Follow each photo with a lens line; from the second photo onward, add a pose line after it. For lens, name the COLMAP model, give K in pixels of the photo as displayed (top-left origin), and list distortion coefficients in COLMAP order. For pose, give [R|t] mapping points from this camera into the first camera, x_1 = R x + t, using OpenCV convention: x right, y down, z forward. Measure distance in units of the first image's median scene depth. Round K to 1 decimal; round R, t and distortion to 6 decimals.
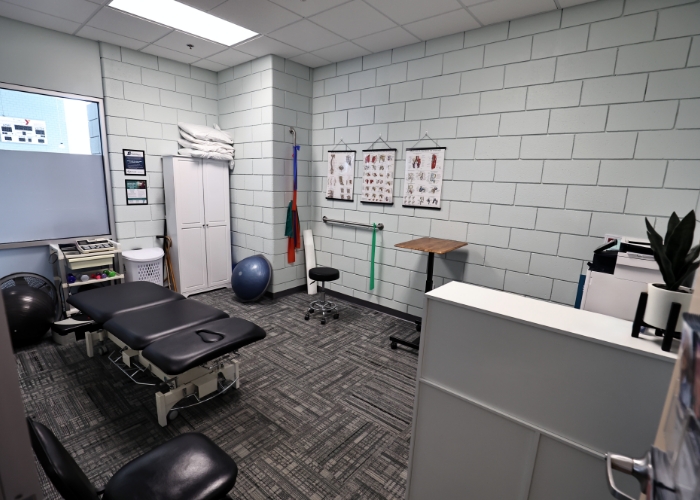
lens RADIAL K [[339.8, 0, 350.0], [0, 339.8, 250.0], [0, 0, 1]] dist [-0.000339, -0.000081]
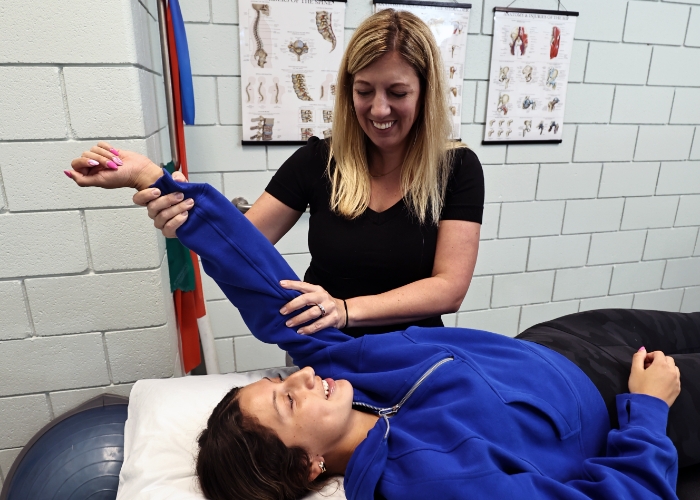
lens RADIAL K [[514.0, 0, 350.0], [0, 514.0, 250.0], [0, 0, 1]] dist [-0.008359, -0.003602]
pose [[0.576614, -0.275503, 0.769165, -0.523370], [0.167245, 0.961297, 0.218945, -0.179860], [-0.799716, 0.002392, 0.600374, 0.772285]]
